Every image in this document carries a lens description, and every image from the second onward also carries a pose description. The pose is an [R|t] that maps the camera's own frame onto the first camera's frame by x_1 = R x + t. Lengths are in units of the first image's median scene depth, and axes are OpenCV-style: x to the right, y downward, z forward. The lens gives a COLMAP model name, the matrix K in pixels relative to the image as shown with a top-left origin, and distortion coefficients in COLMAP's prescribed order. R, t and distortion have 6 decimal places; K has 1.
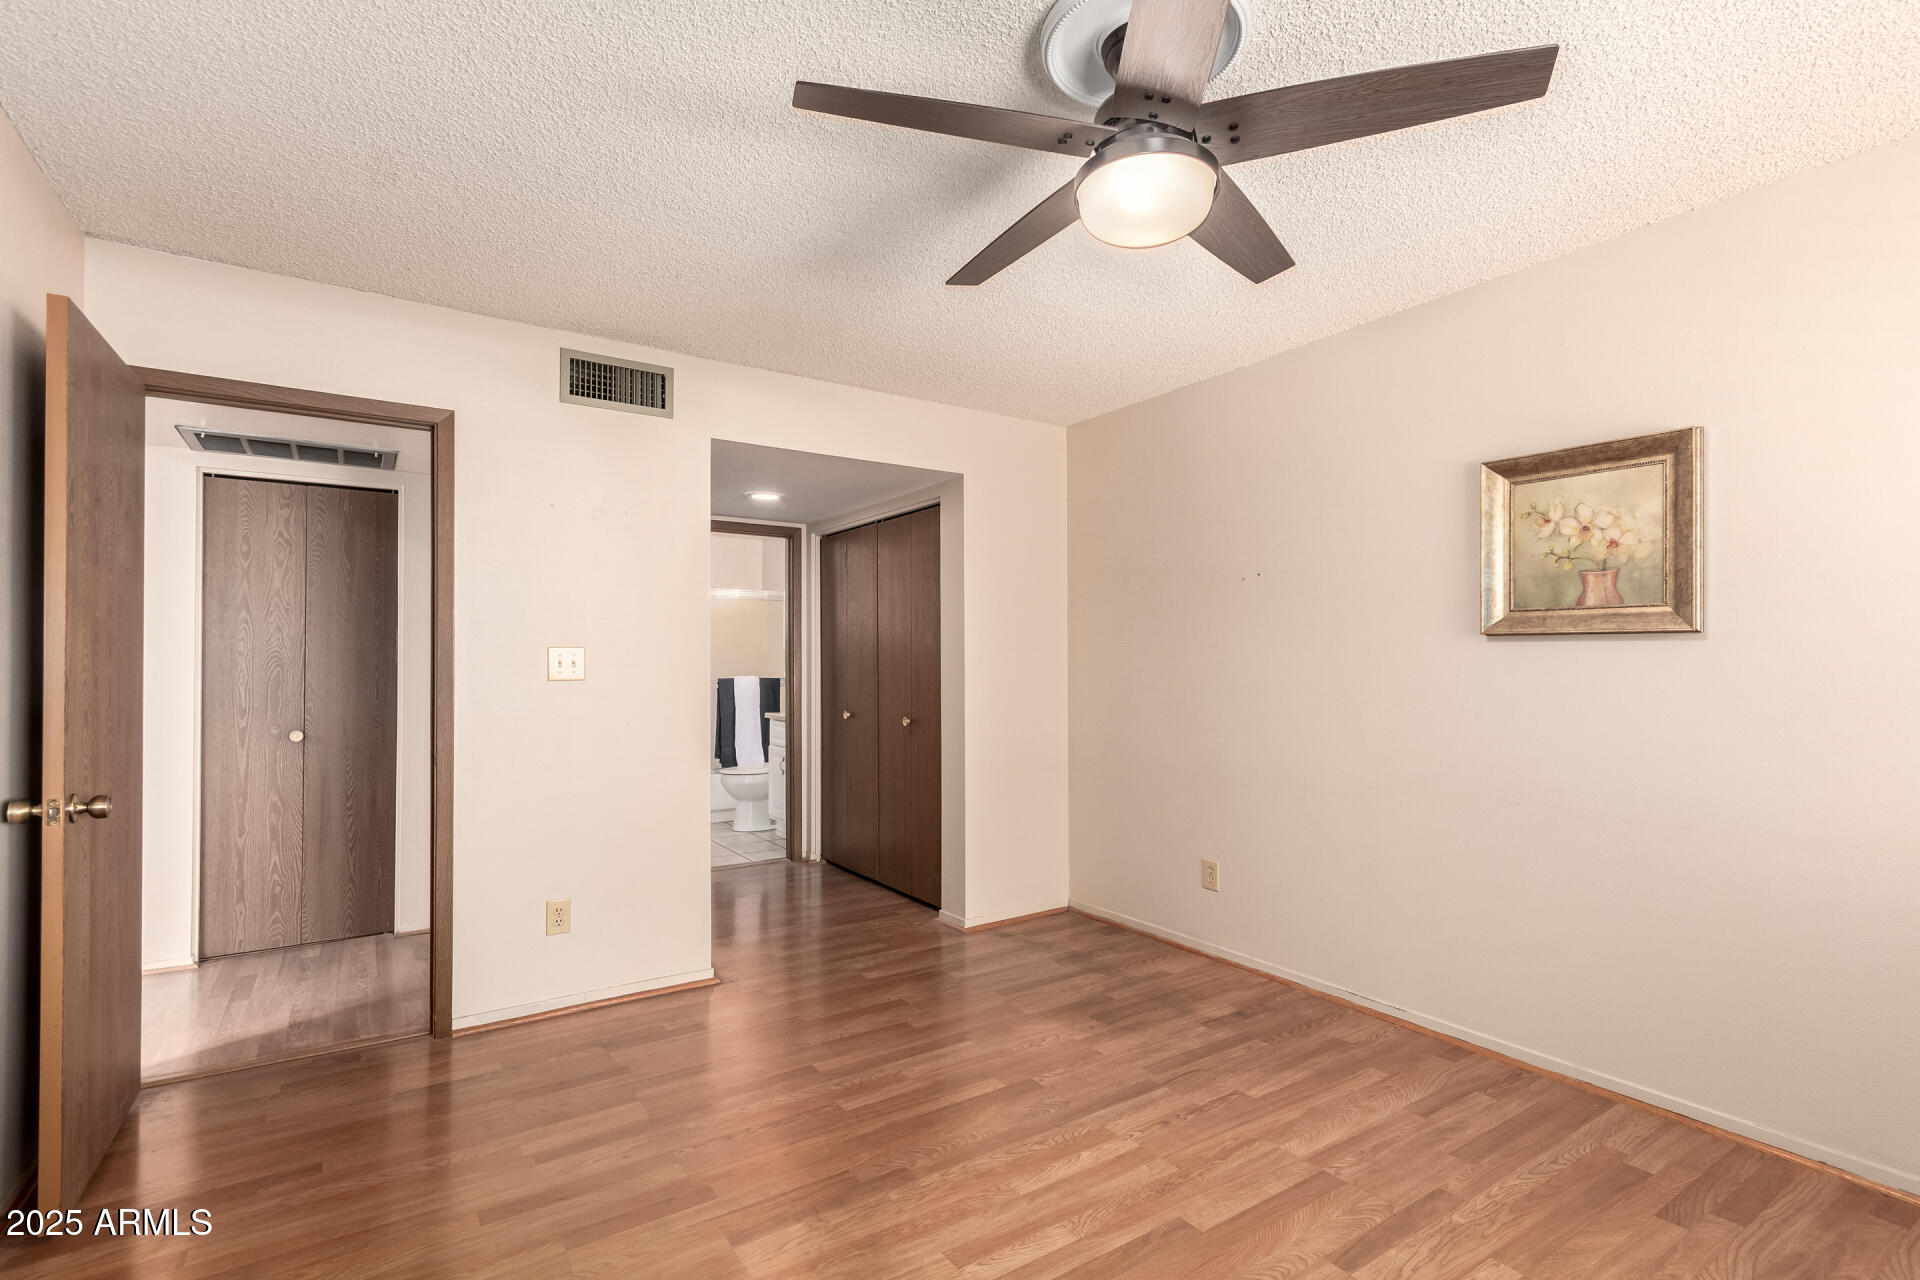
lens RADIAL K [[901.4, 0, 966.7], [0, 901.4, 644.8], [0, 0, 1]] dist [0.007071, 0.000651]
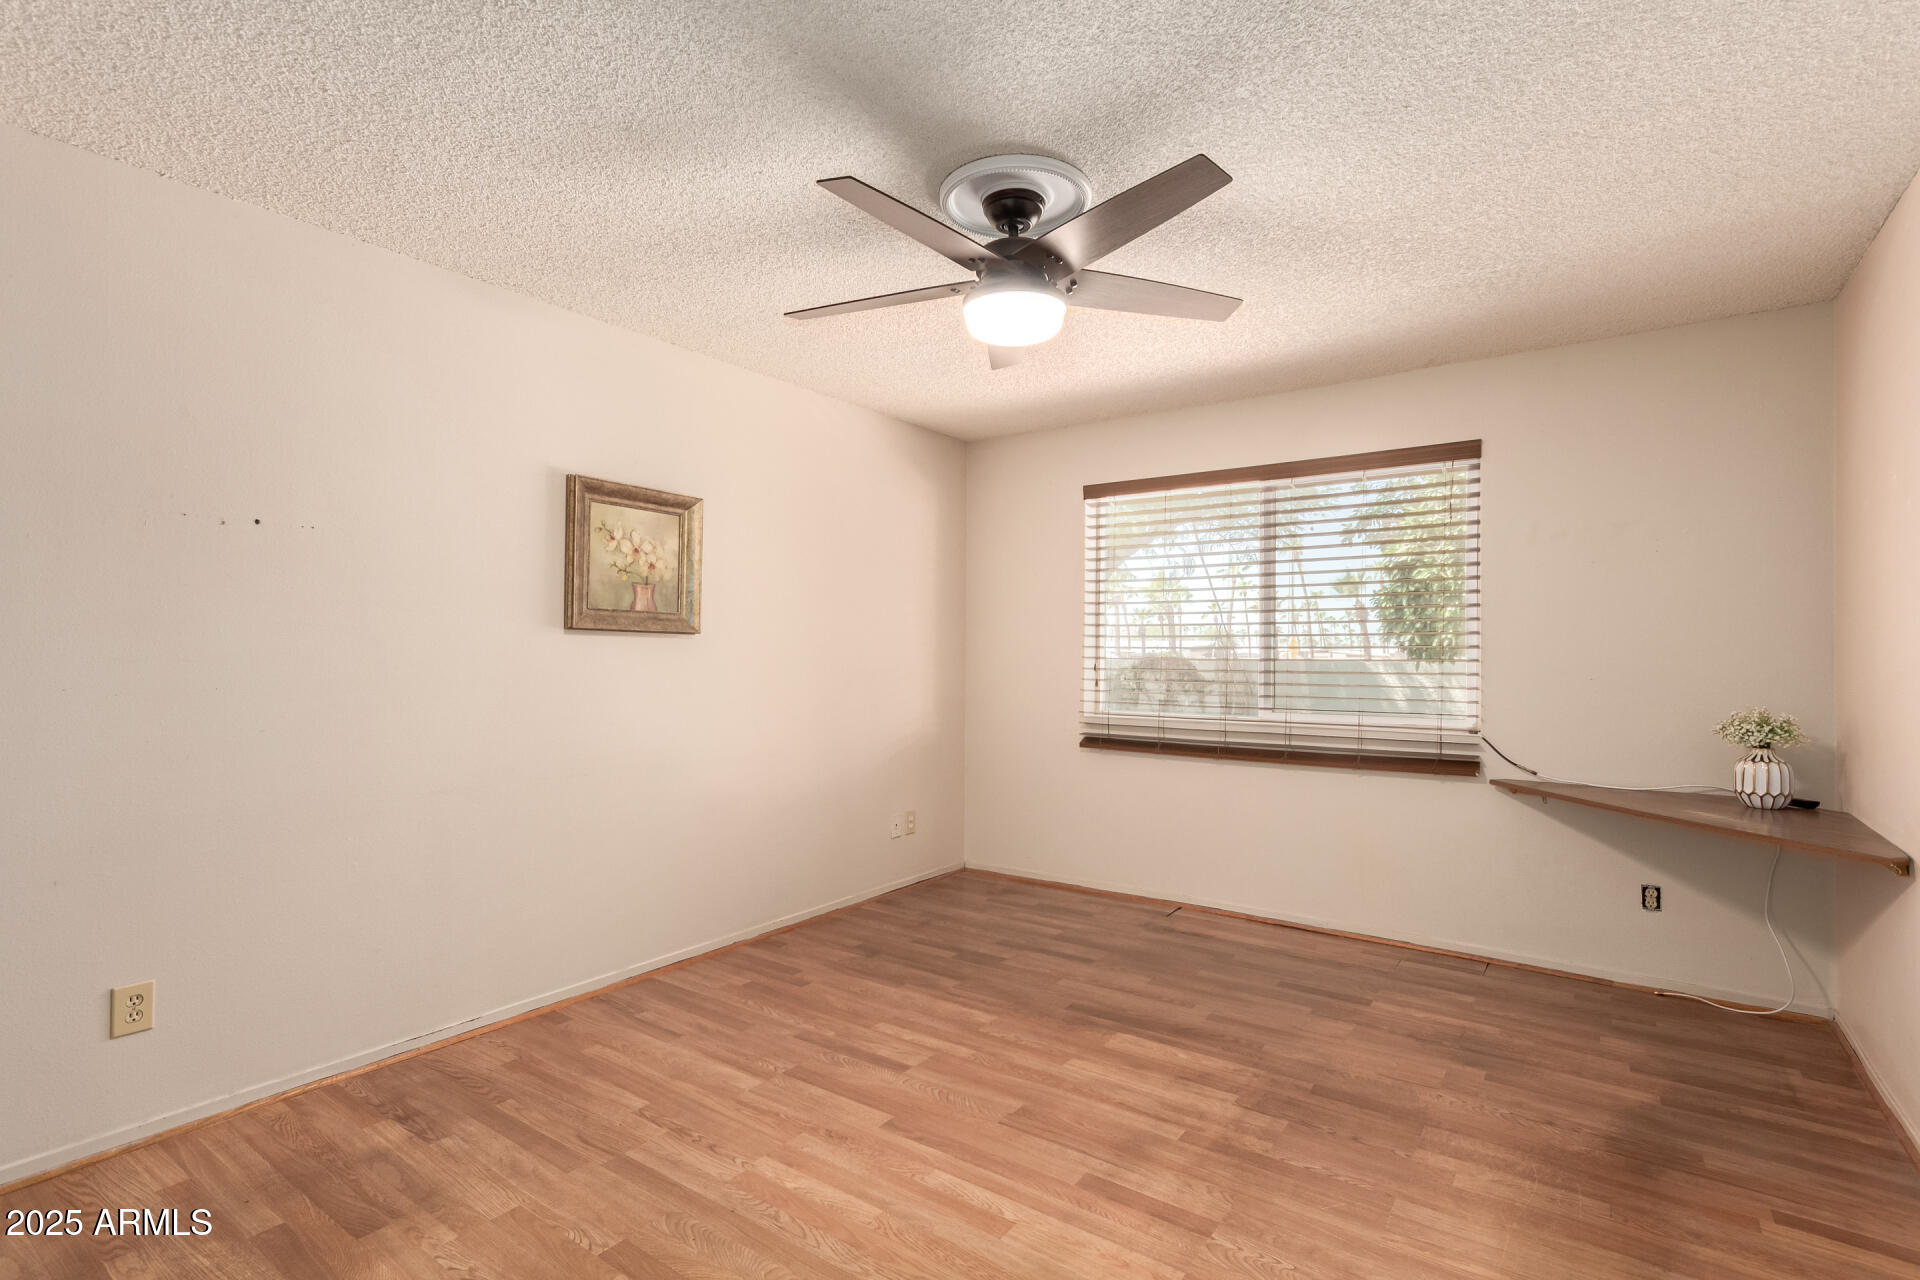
lens RADIAL K [[901.4, 0, 961.7], [0, 901.4, 647.1], [0, 0, 1]] dist [0.007071, 0.000651]
pose [[-0.347499, 0.007029, 0.937654, -0.692607], [-0.022738, 0.999615, -0.015921, 0.019918], [-0.937405, -0.026853, -0.347205, 1.011526]]
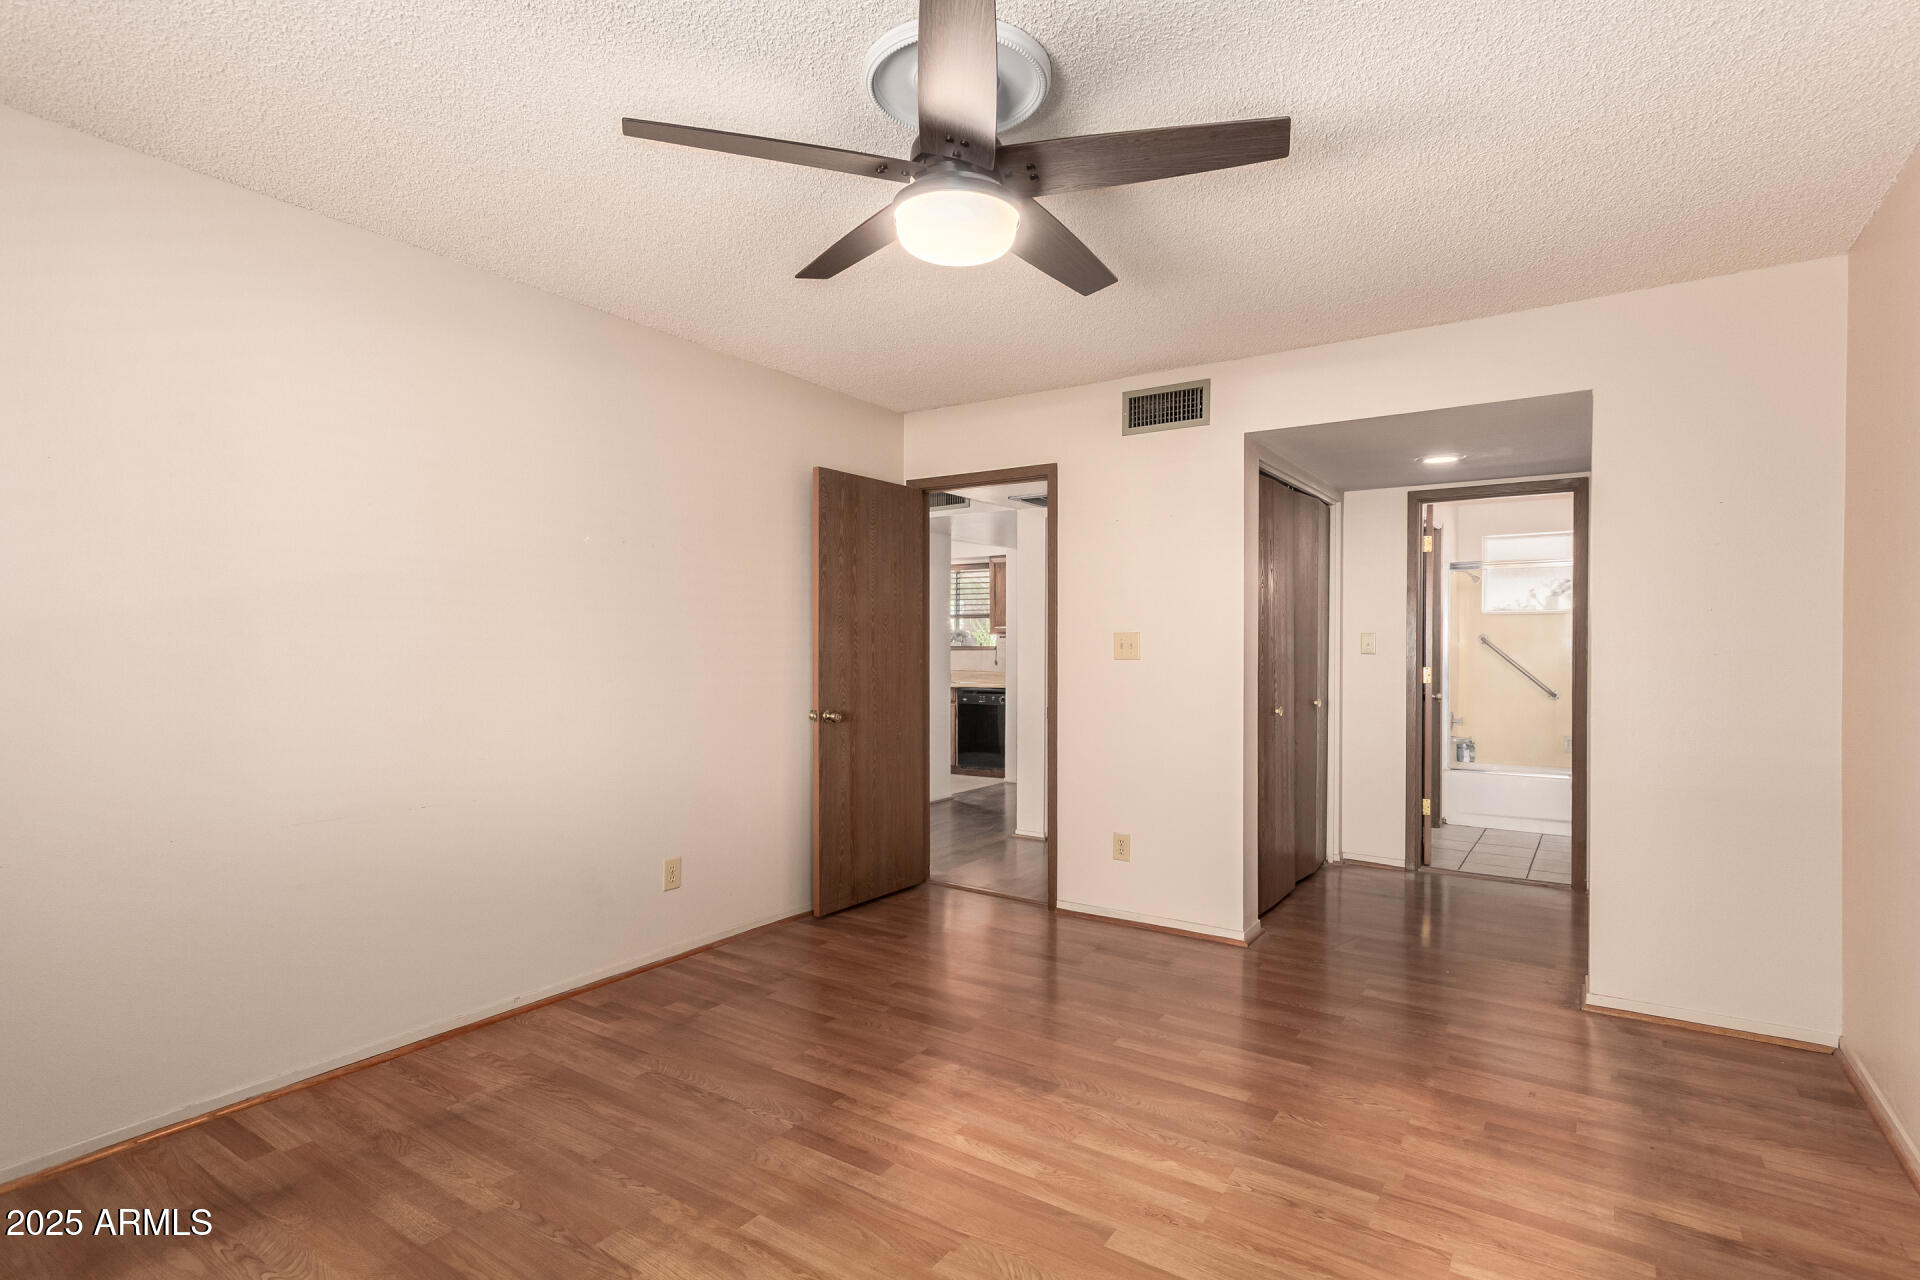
lens RADIAL K [[949.8, 0, 966.6], [0, 949.8, 640.4], [0, 0, 1]] dist [0.018420, -0.000863]
pose [[0.375235, -0.001212, -0.926929, 0.849622], [0.016548, 0.999849, 0.005391, 0.003310], [0.926782, -0.017362, 0.375199, 0.372420]]
